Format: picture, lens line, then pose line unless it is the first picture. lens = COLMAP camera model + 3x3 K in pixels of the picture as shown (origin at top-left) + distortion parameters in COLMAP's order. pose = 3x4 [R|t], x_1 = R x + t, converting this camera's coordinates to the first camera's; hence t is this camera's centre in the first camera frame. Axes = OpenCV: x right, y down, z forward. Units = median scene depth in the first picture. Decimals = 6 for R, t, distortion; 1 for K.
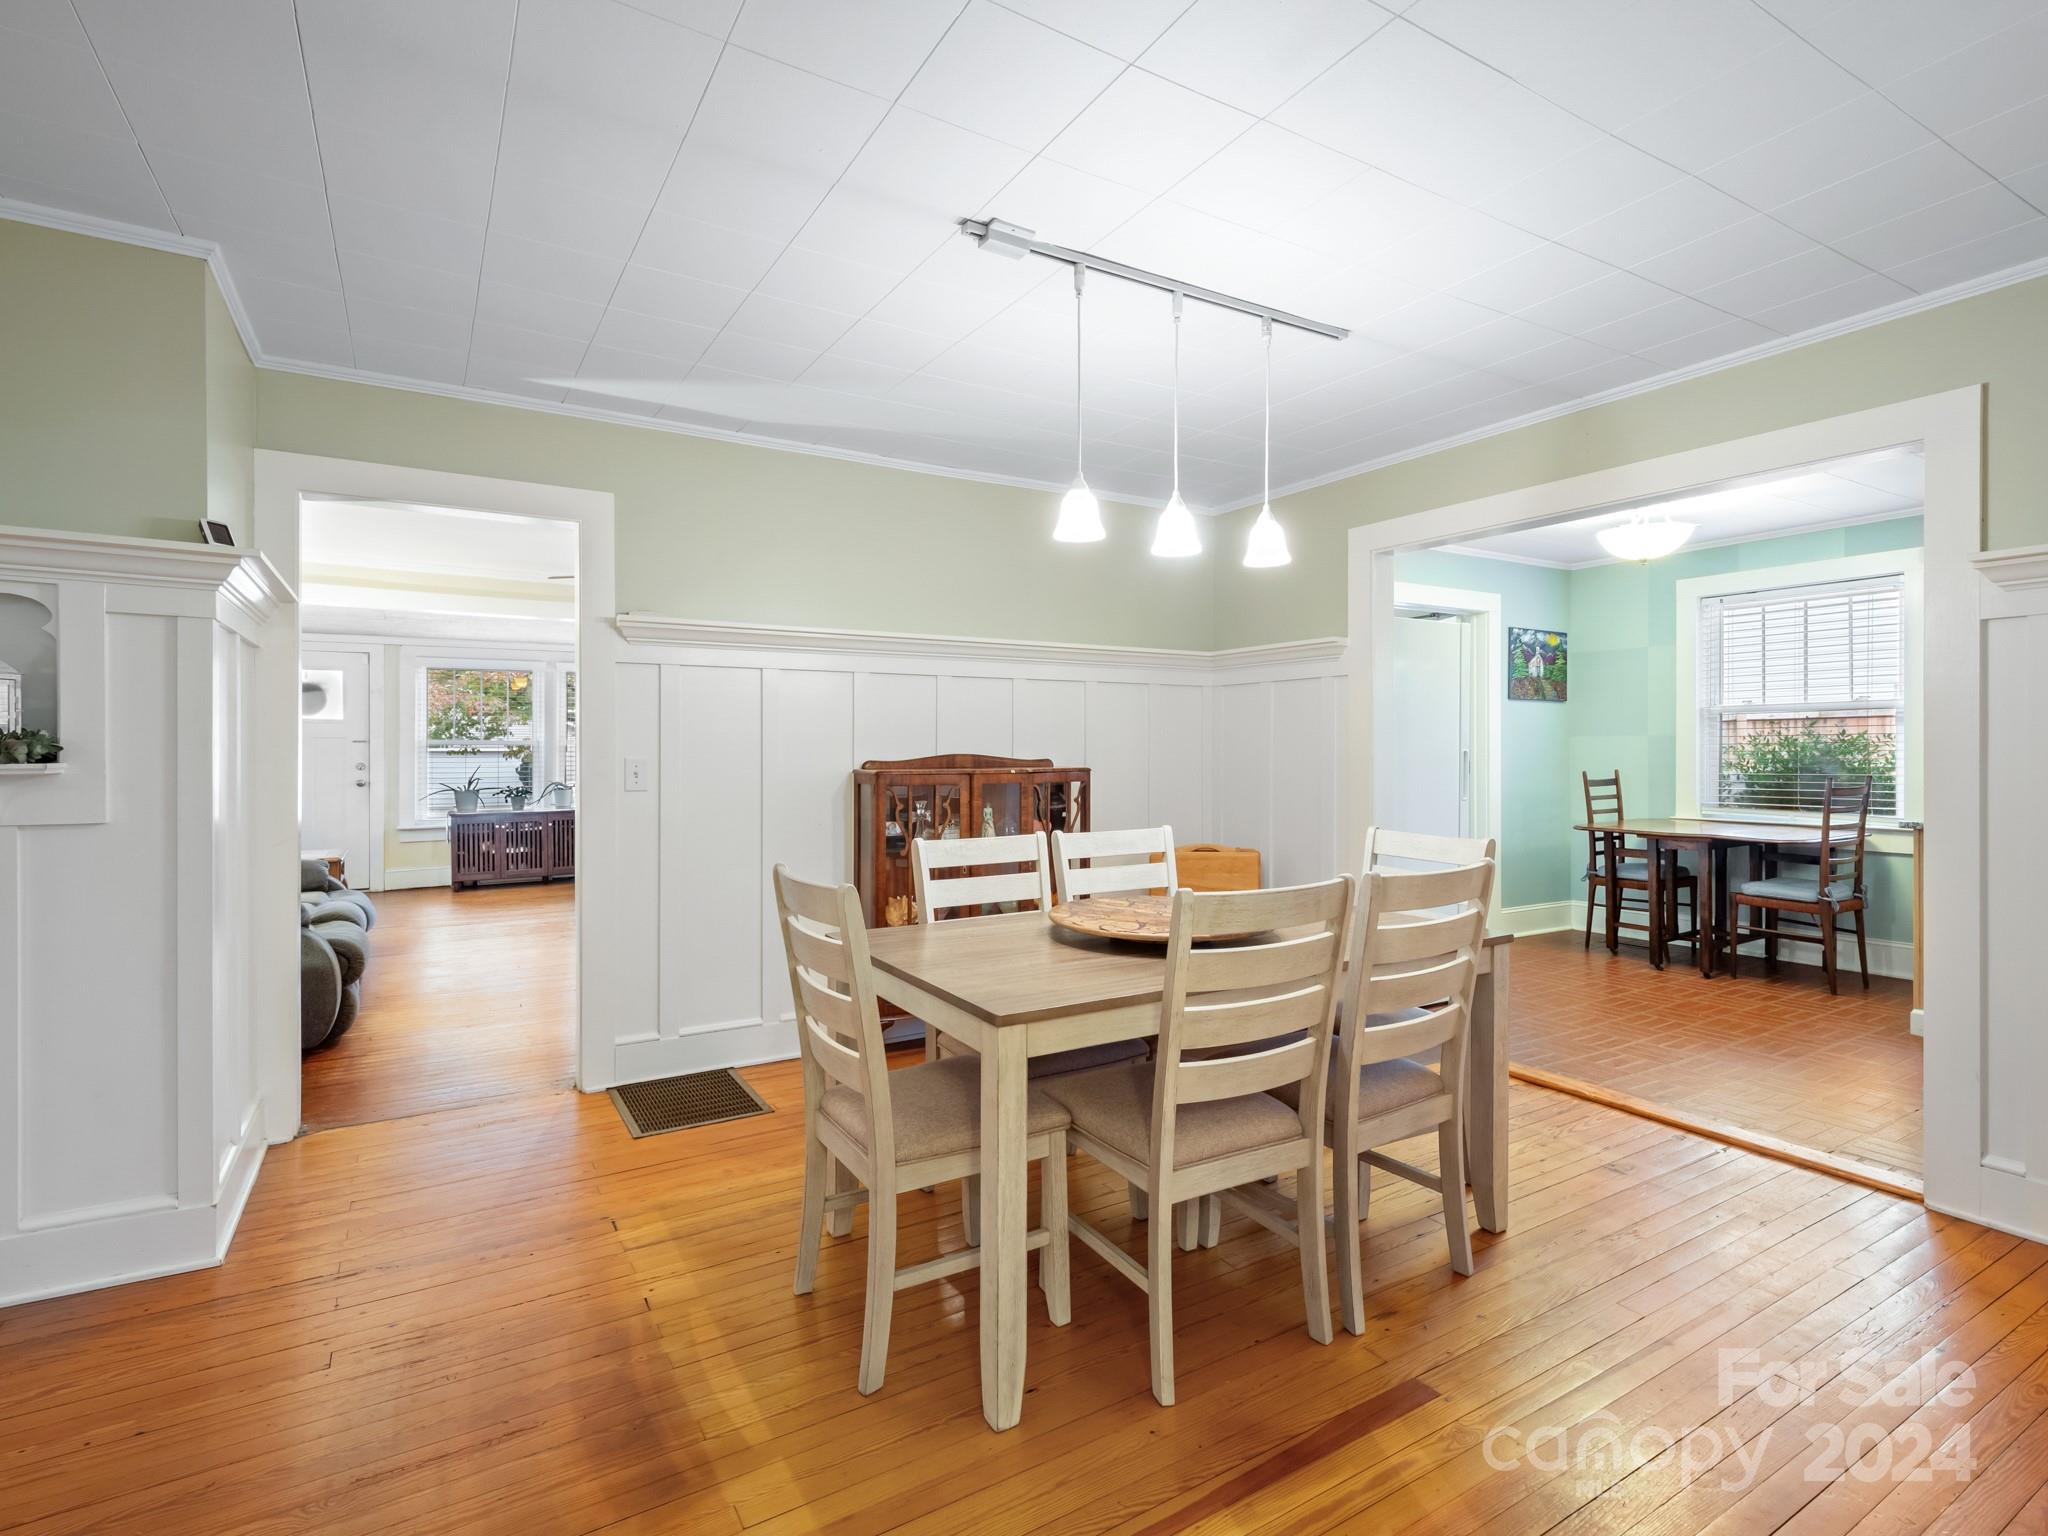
lens RADIAL K [[1011.4, 0, 1019.7], [0, 1011.4, 763.0], [0, 0, 1]] dist [-0.000141, -0.000497]
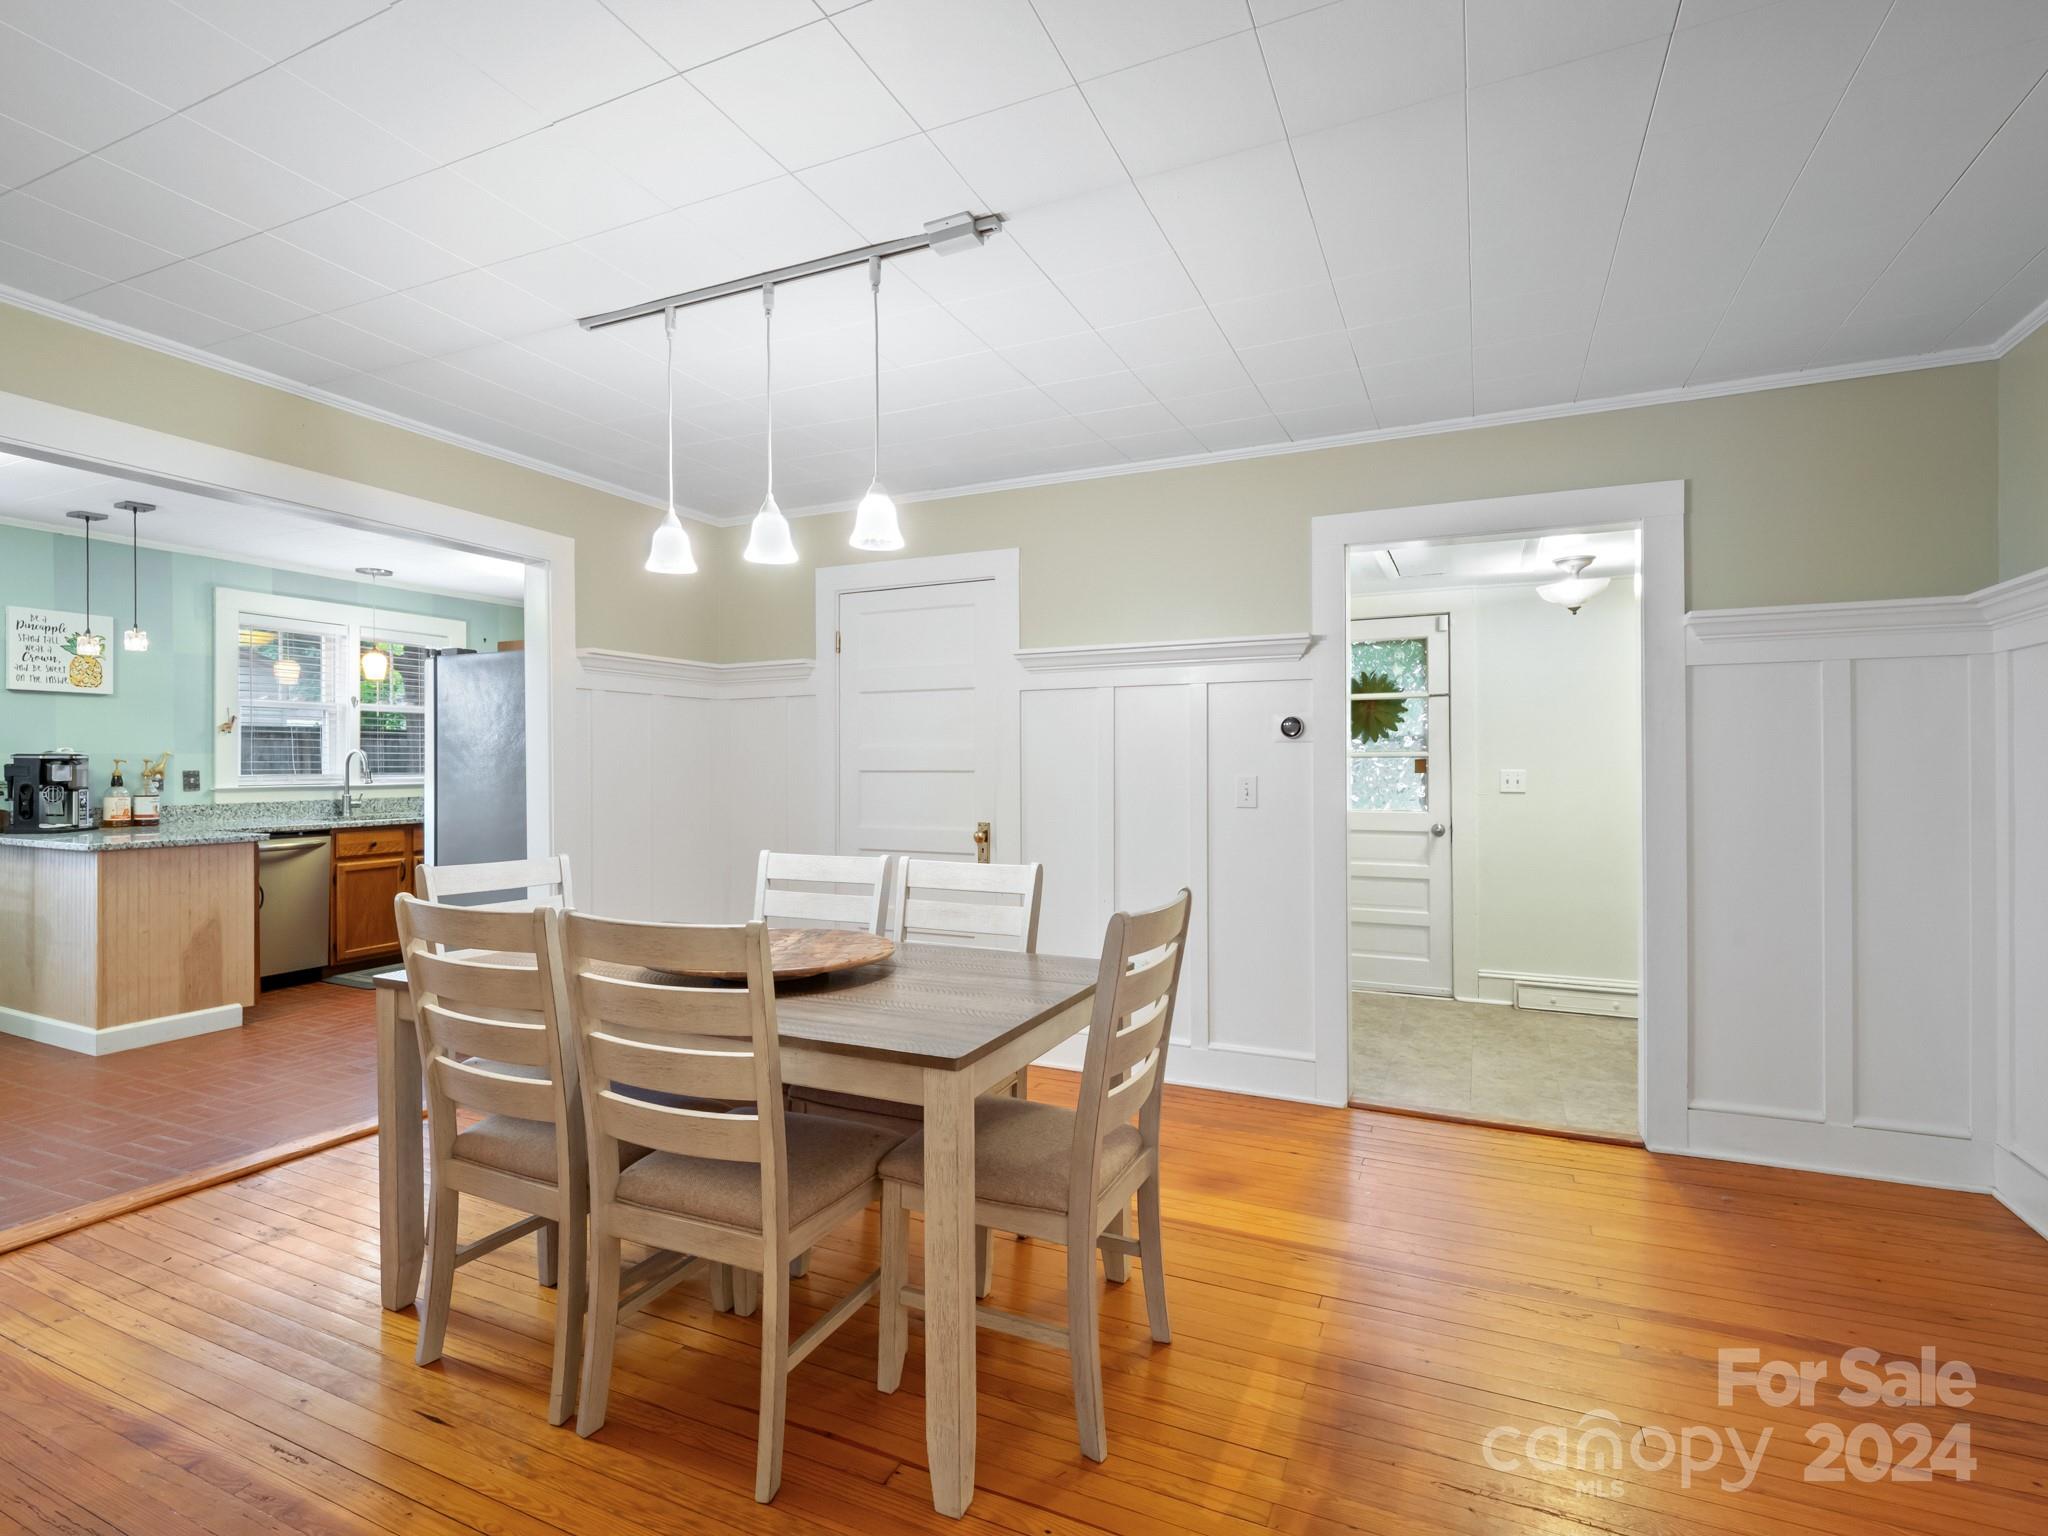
lens RADIAL K [[999.2, 0, 1011.3], [0, 999.2, 770.5], [0, 0, 1]] dist [-0.001438, -0.000449]
pose [[-0.562345, 0.003175, 0.826896, -0.303808], [0.016723, 0.999832, 0.007533, -0.004430], [-0.826733, 0.018065, -0.562304, 0.549409]]
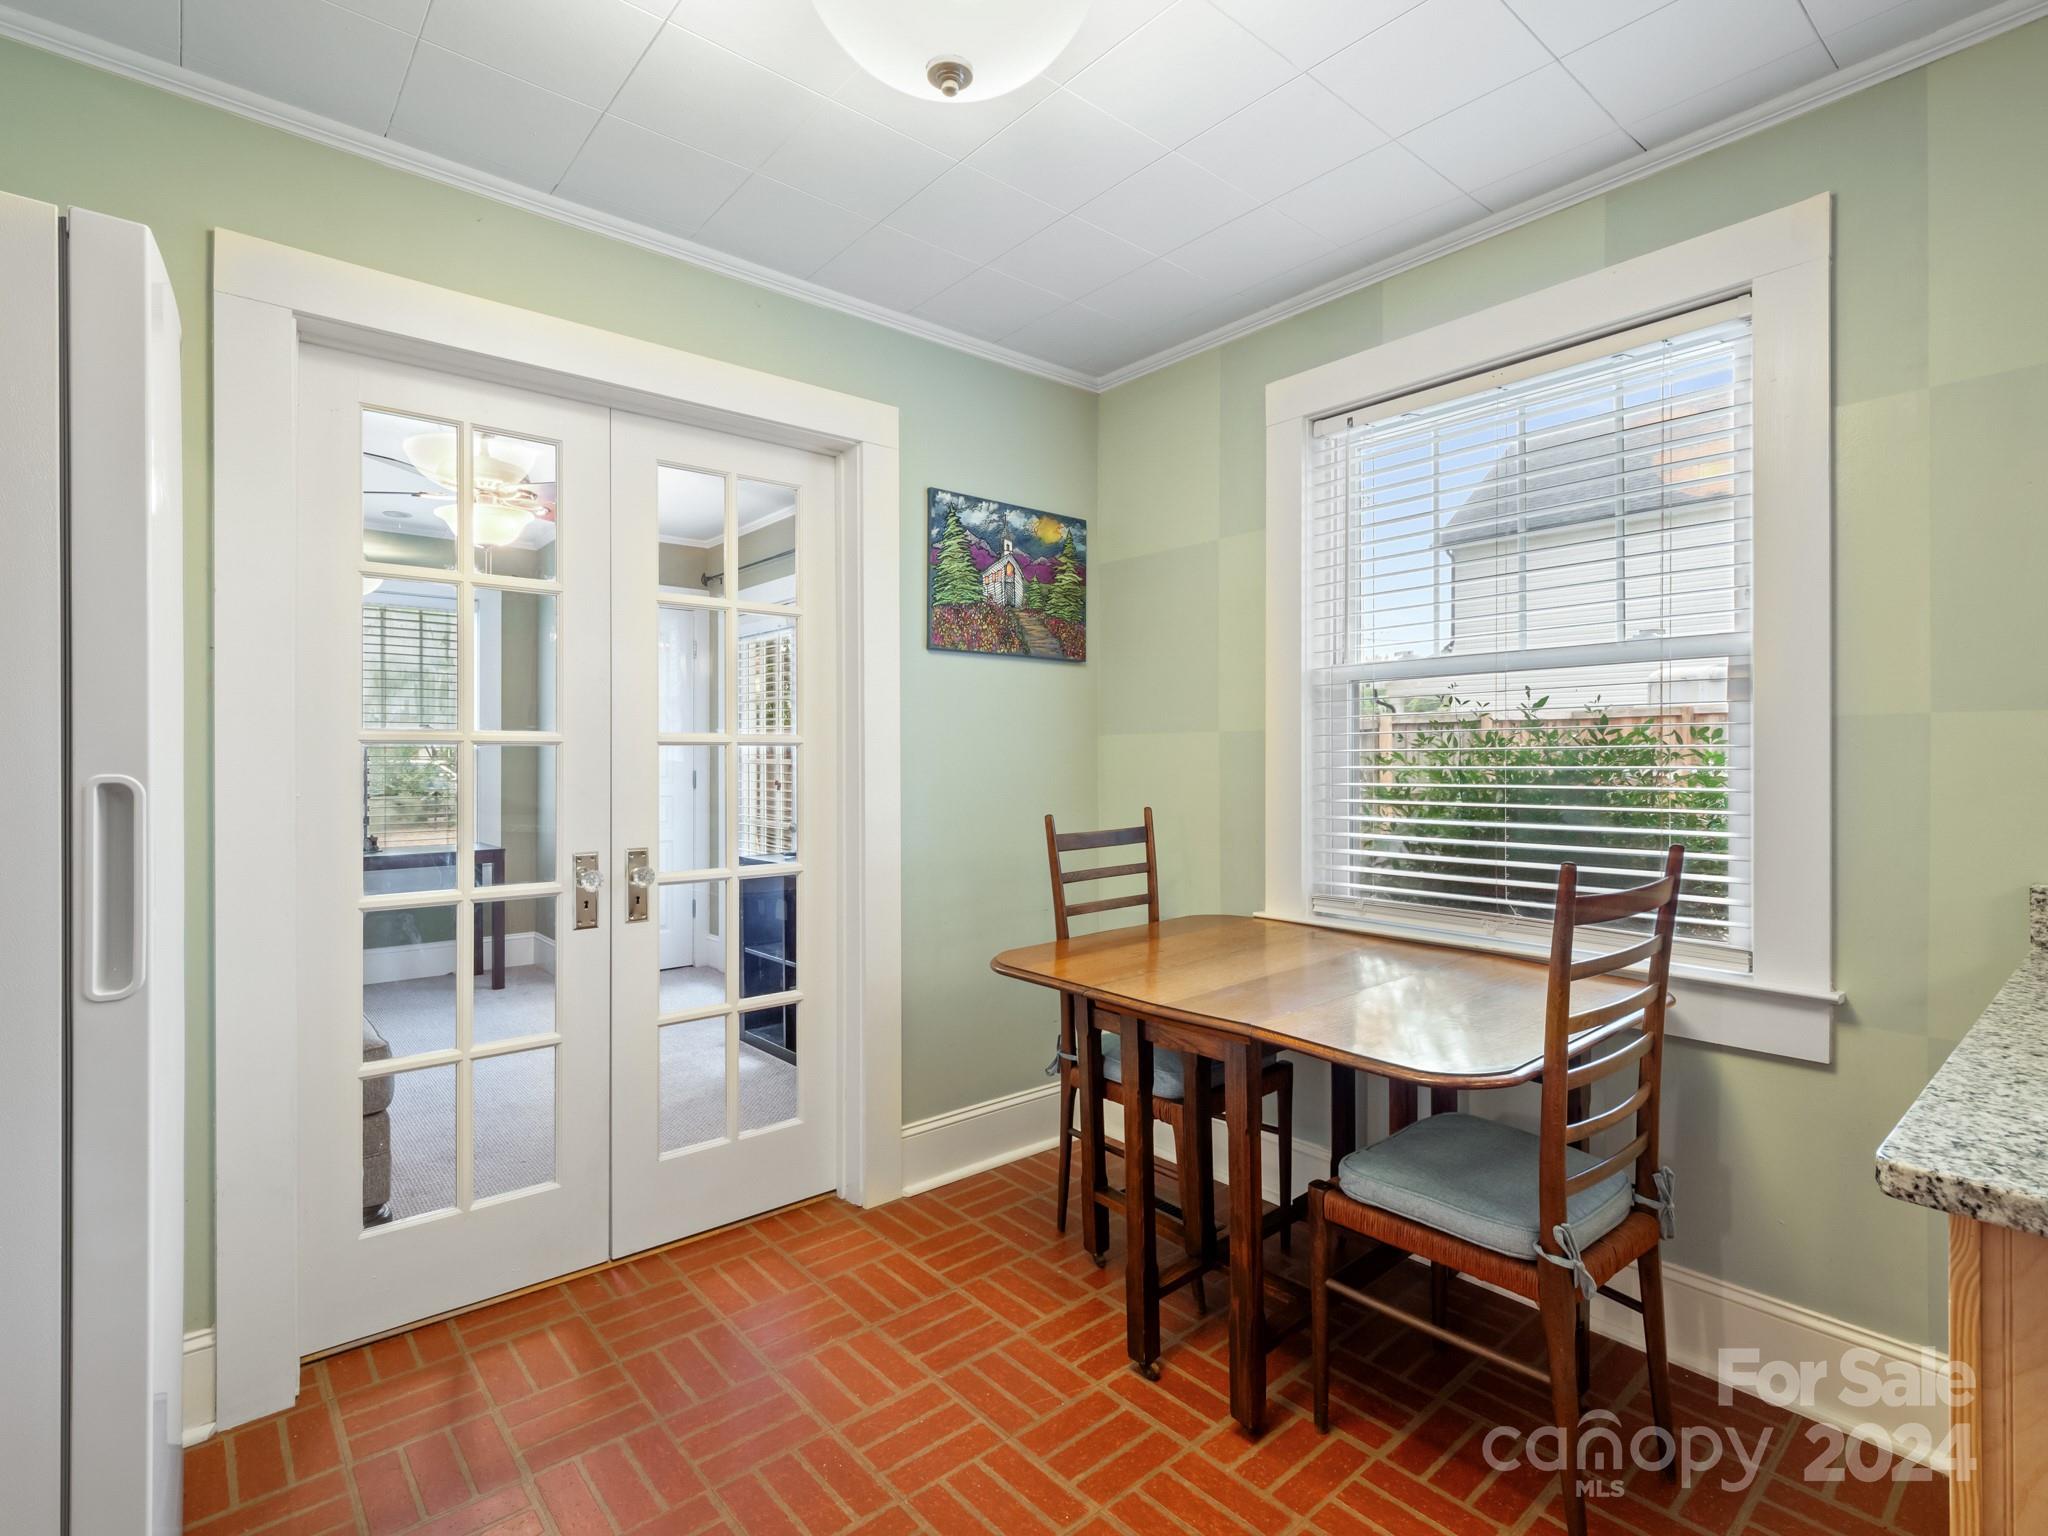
lens RADIAL K [[994.7, 0, 1020.9], [0, 994.7, 755.3], [0, 0, 1]] dist [0.001967, -0.000771]
pose [[0.986861, 0.002380, 0.161553, 0.464351], [-0.000403, 0.999925, -0.012269, -0.011198], [-0.161570, 0.012042, 0.986788, 0.574312]]
